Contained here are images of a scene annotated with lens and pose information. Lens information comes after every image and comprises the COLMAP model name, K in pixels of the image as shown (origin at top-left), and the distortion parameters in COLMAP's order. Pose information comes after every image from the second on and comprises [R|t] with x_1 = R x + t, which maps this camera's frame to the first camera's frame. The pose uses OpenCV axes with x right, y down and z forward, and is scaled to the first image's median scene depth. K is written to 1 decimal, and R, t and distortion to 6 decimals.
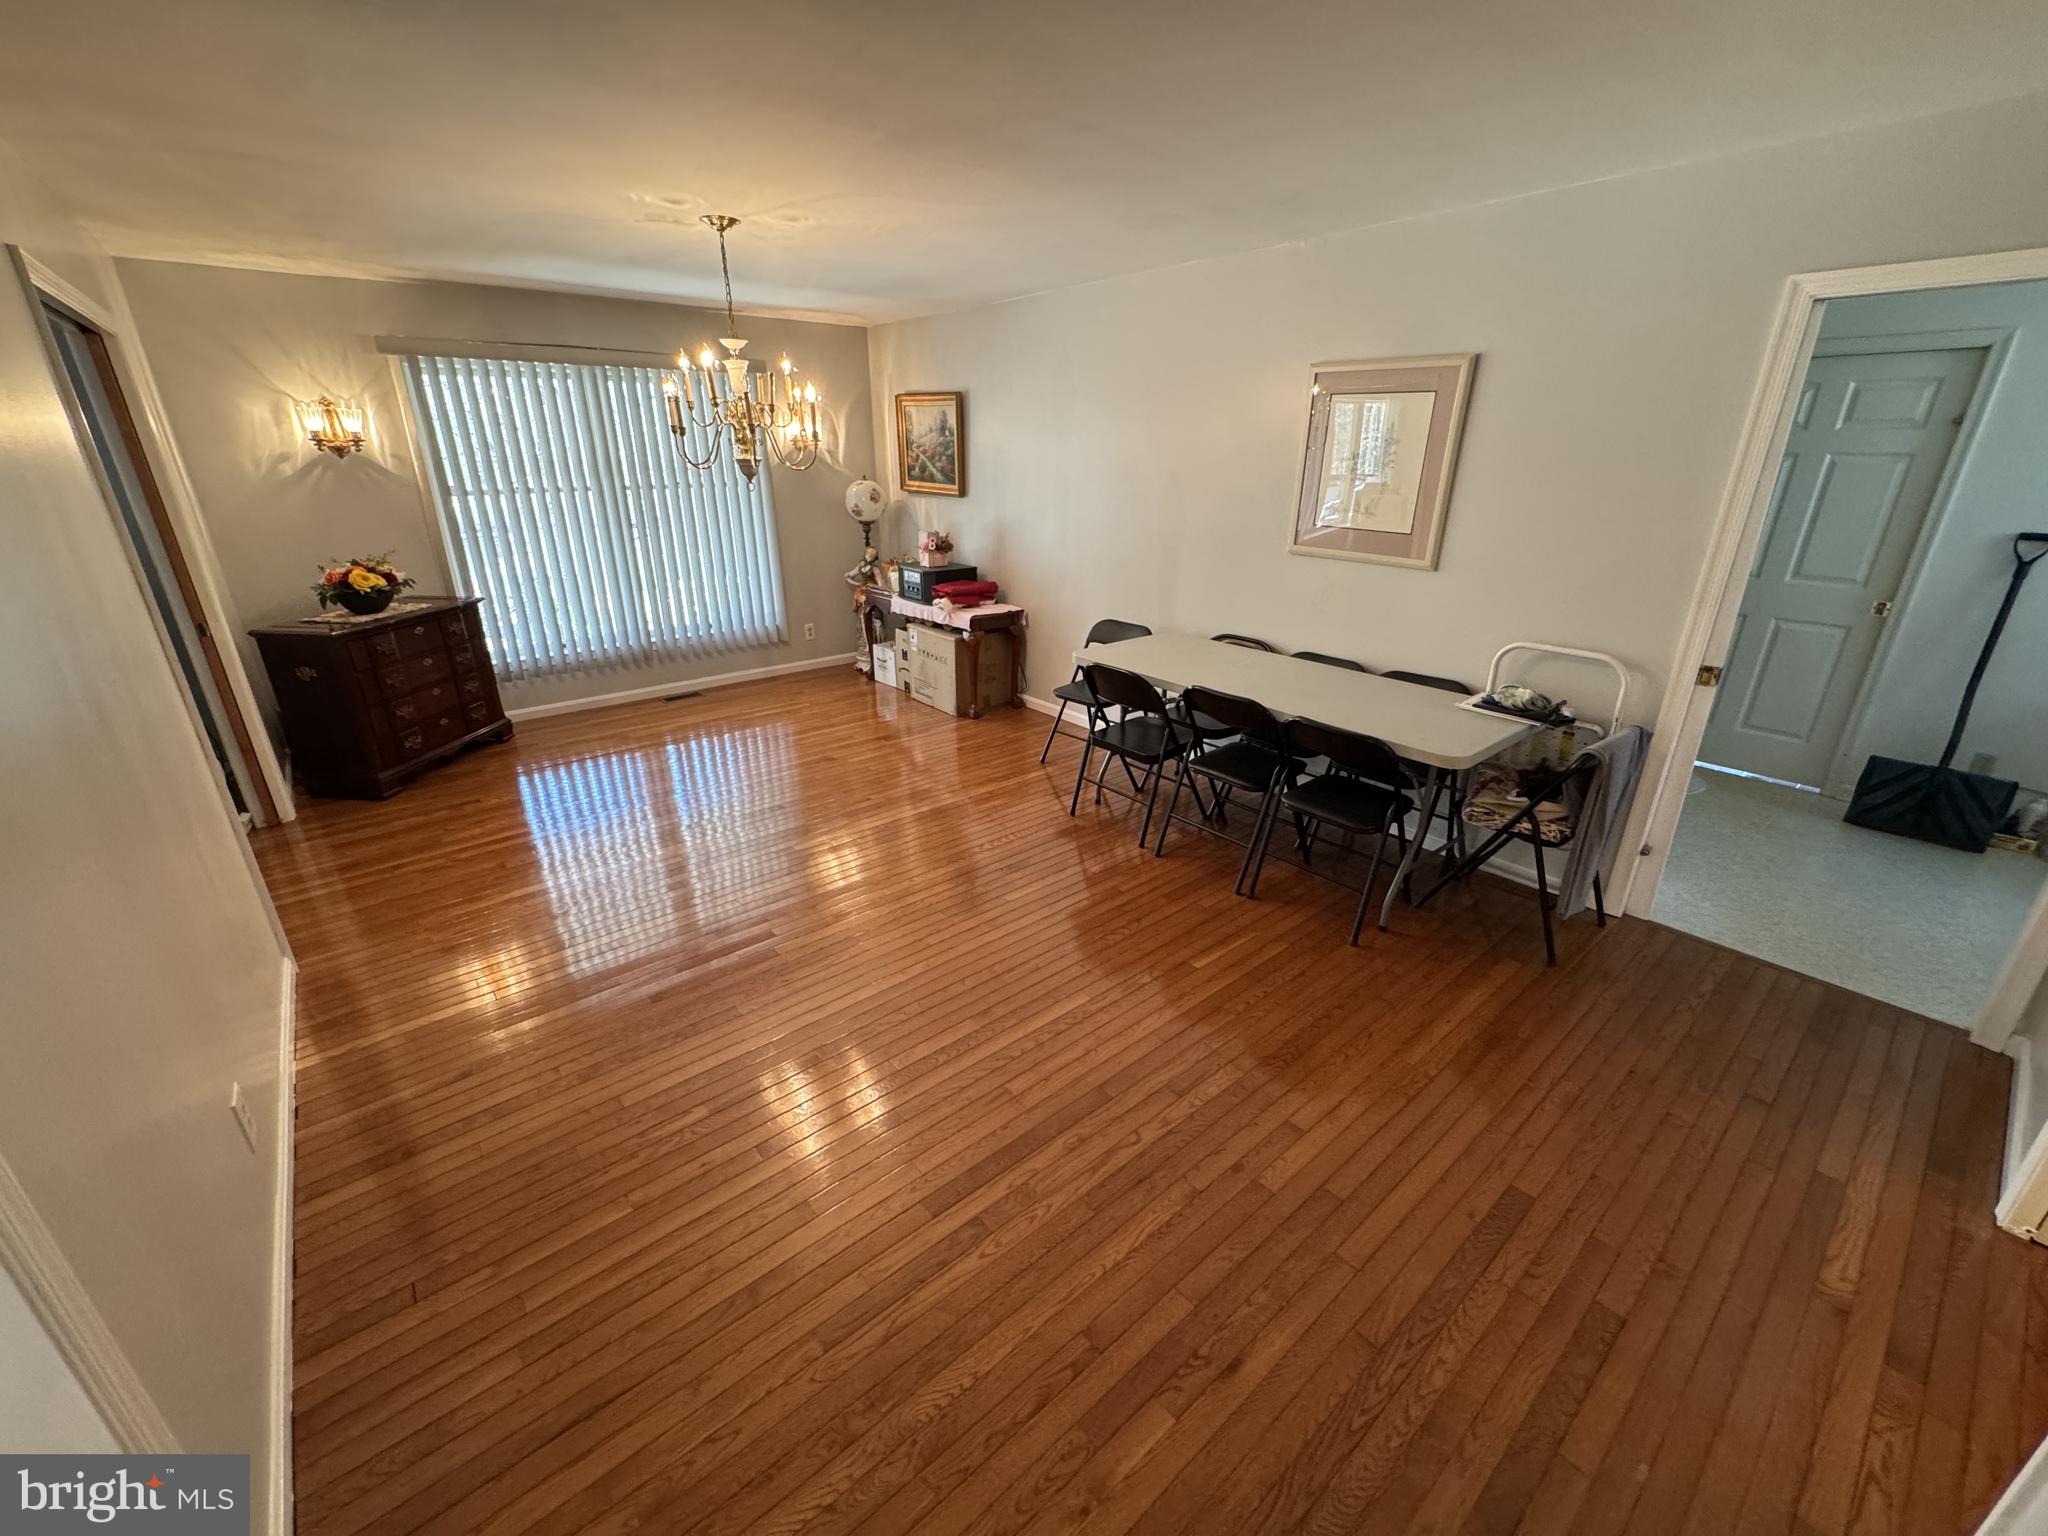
lens RADIAL K [[816.6, 0, 1024.0], [0, 816.6, 768.0], [0, 0, 1]] dist [-0.006319, 0.000400]
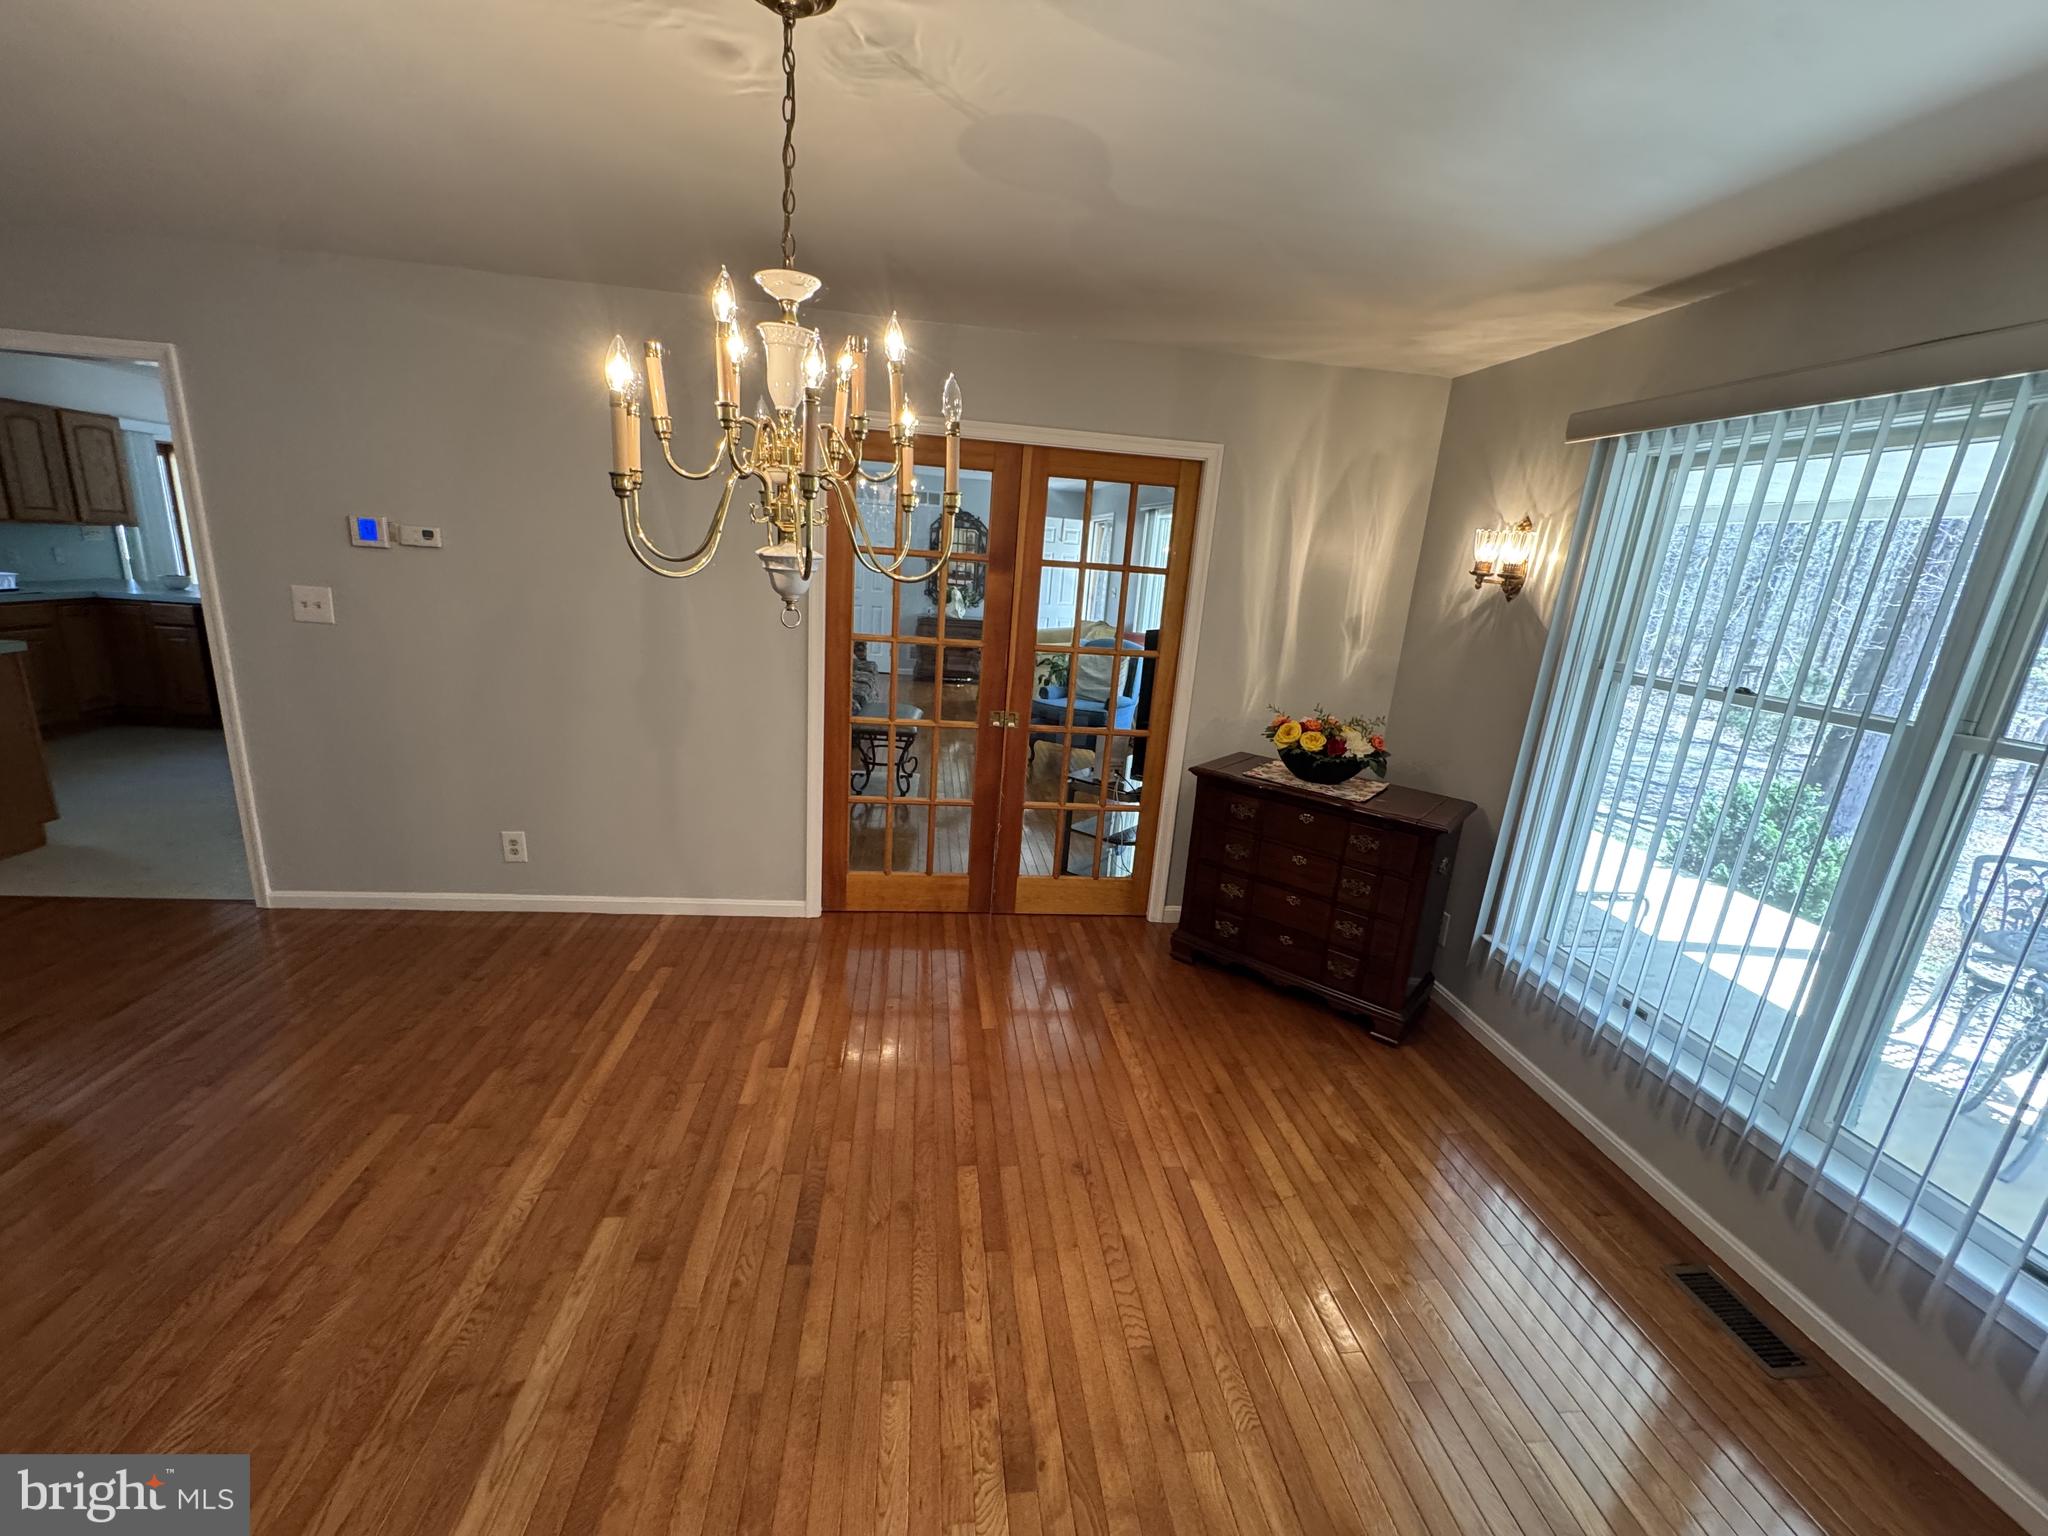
lens RADIAL K [[816.6, 0, 1024.0], [0, 816.6, 768.0], [0, 0, 1]] dist [-0.006319, 0.000400]
pose [[-0.538289, 0.175768, -0.824227, -0.029309], [-0.385944, 0.818014, 0.426497, -0.409696], [0.749195, 0.547684, -0.372491, 1.046514]]
